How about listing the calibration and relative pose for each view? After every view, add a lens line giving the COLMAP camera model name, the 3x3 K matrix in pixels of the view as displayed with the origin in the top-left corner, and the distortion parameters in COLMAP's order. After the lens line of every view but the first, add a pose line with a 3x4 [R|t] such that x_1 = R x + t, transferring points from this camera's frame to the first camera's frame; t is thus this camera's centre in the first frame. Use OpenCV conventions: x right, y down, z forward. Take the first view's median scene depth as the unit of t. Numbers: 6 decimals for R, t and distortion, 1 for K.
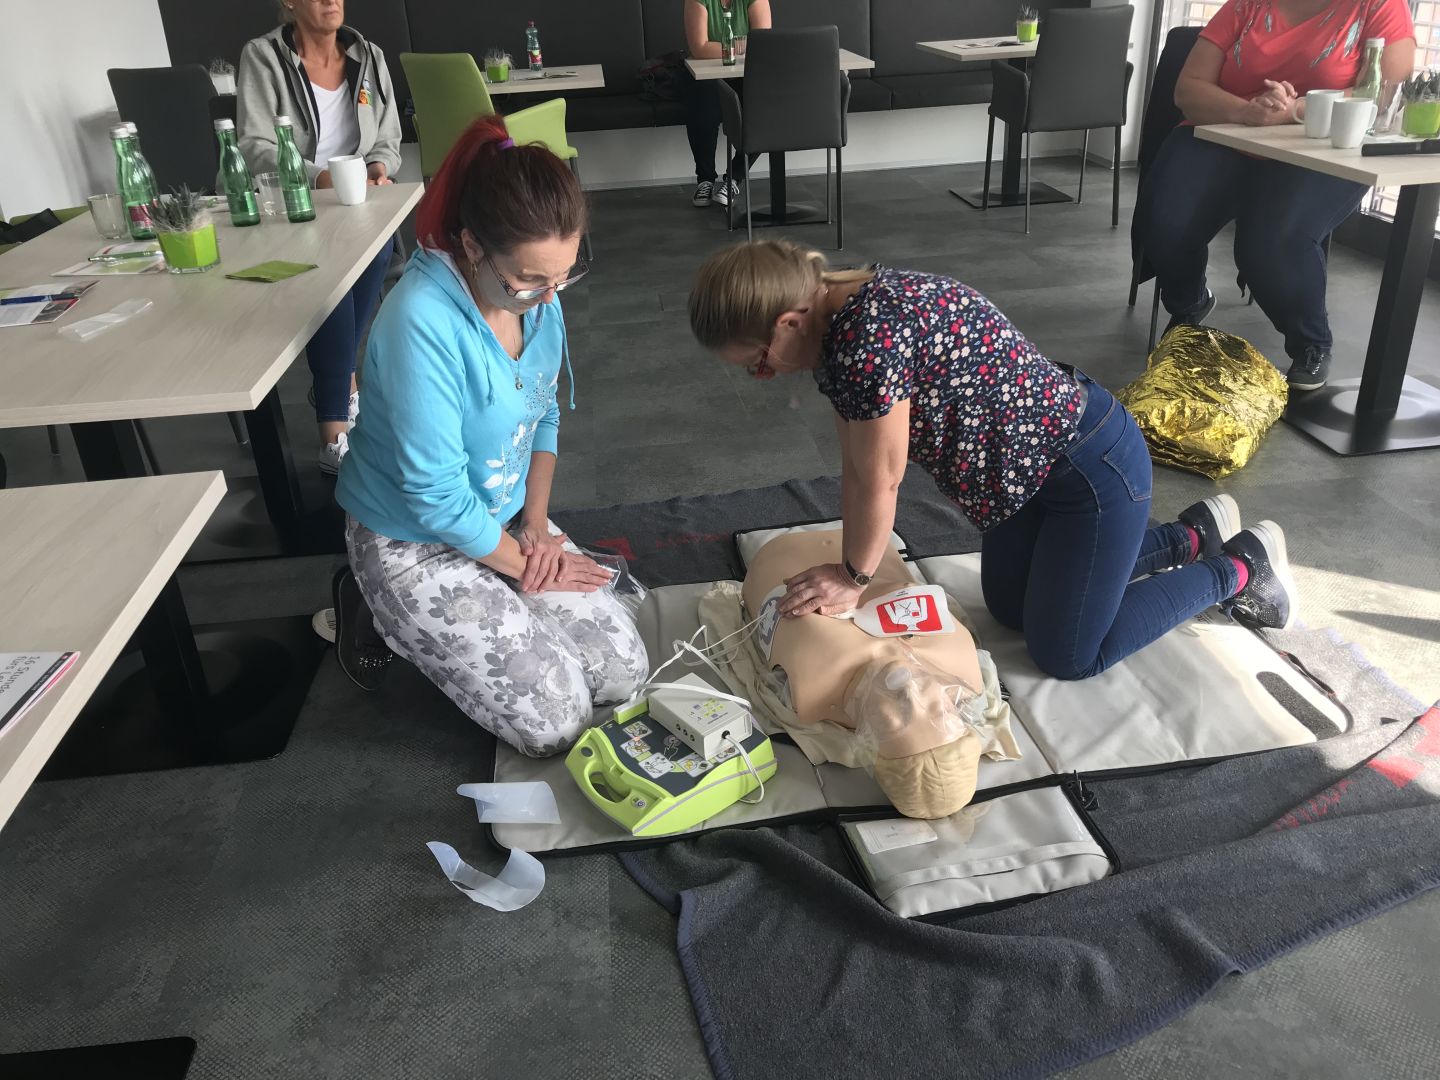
lens RADIAL K [[1186.9, 0, 706.2], [0, 1186.9, 517.4], [0, 0, 1]] dist [0.016899, -0.011361]
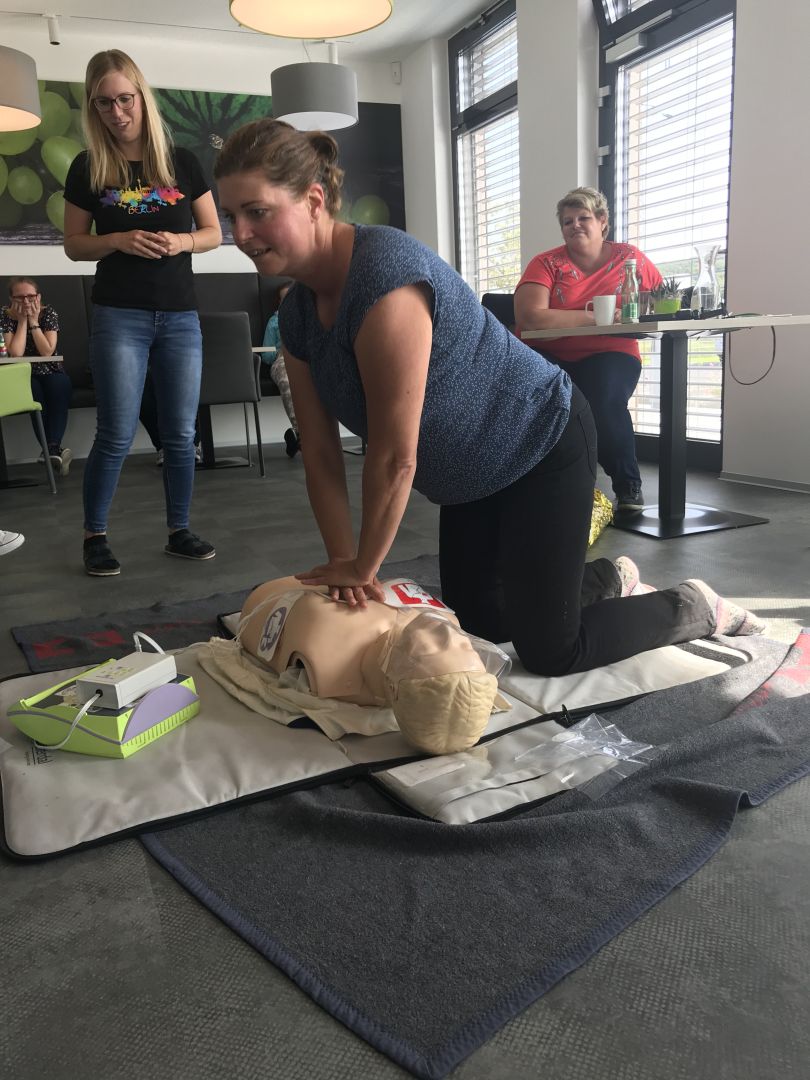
lens RADIAL K [[890.1, 0, 407.5], [0, 890.1, 541.6], [0, 0, 1]] dist [0.016899, -0.011361]
pose [[0.953242, -0.050541, 0.297951, -0.073802], [0.126144, 0.962464, -0.240315, 0.235143], [-0.274621, 0.266663, 0.923837, 0.201140]]
